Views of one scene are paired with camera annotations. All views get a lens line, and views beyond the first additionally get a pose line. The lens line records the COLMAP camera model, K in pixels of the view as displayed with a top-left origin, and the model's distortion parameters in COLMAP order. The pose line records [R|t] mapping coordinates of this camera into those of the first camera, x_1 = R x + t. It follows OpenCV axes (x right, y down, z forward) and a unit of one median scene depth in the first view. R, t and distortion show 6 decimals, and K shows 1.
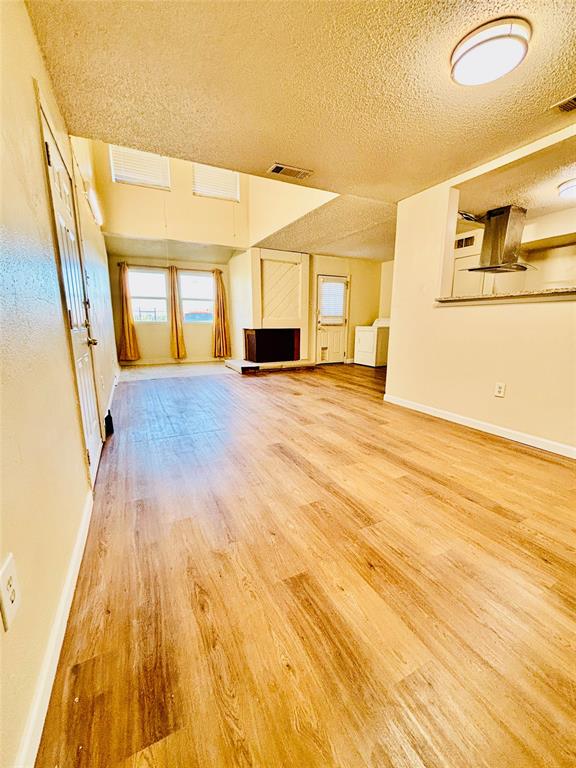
lens RADIAL K [[311.7, 0, 285.3], [0, 311.7, 385.1], [0, 0, 1]] dist [0.003745, -0.000230]
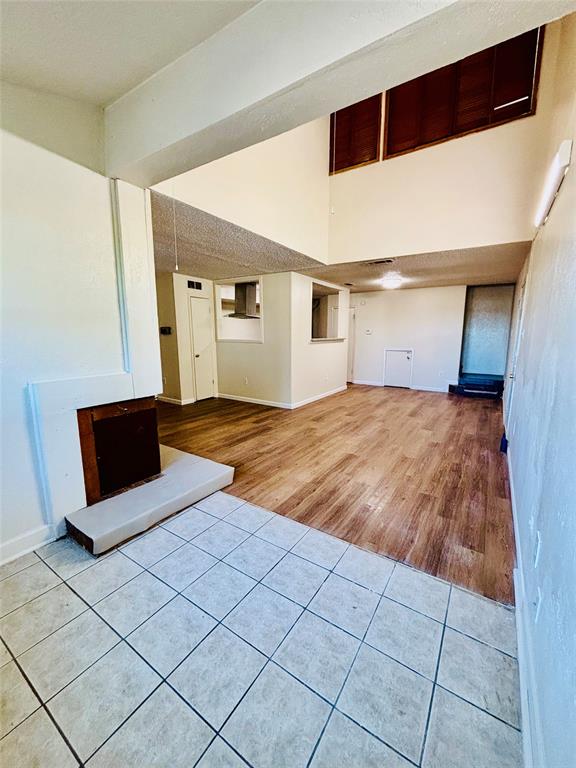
lens RADIAL K [[311.7, 0, 288.7], [0, 311.7, 384.1], [0, 0, 1]] dist [0.003745, -0.000230]
pose [[-0.505355, -0.151221, 0.849558, -0.488618], [0.163430, 0.949933, 0.266303, -0.250692], [-0.847294, 0.273421, -0.455339, 0.948530]]
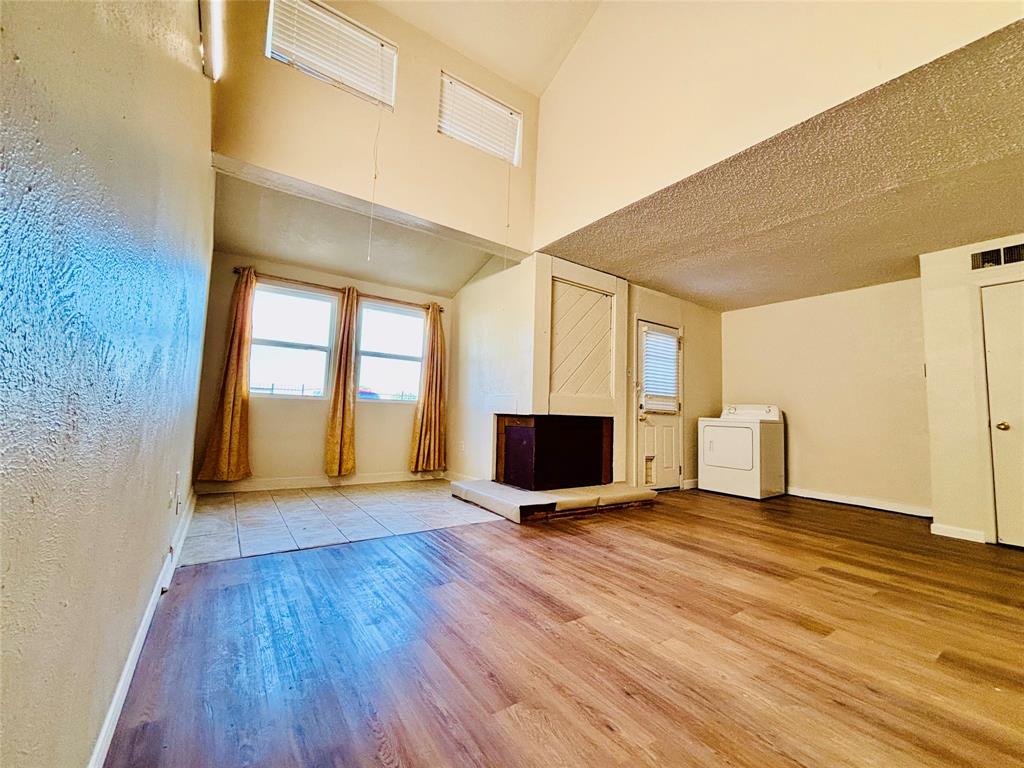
lens RADIAL K [[415.6, 0, 510.7], [0, 415.6, 380.8], [0, 0, 1]] dist [0.003745, -0.000230]
pose [[0.988345, 0.042230, 0.146256, -0.205339], [-0.000476, 0.961604, -0.274439, -0.056186], [-0.152230, 0.271171, 0.950417, 0.376619]]
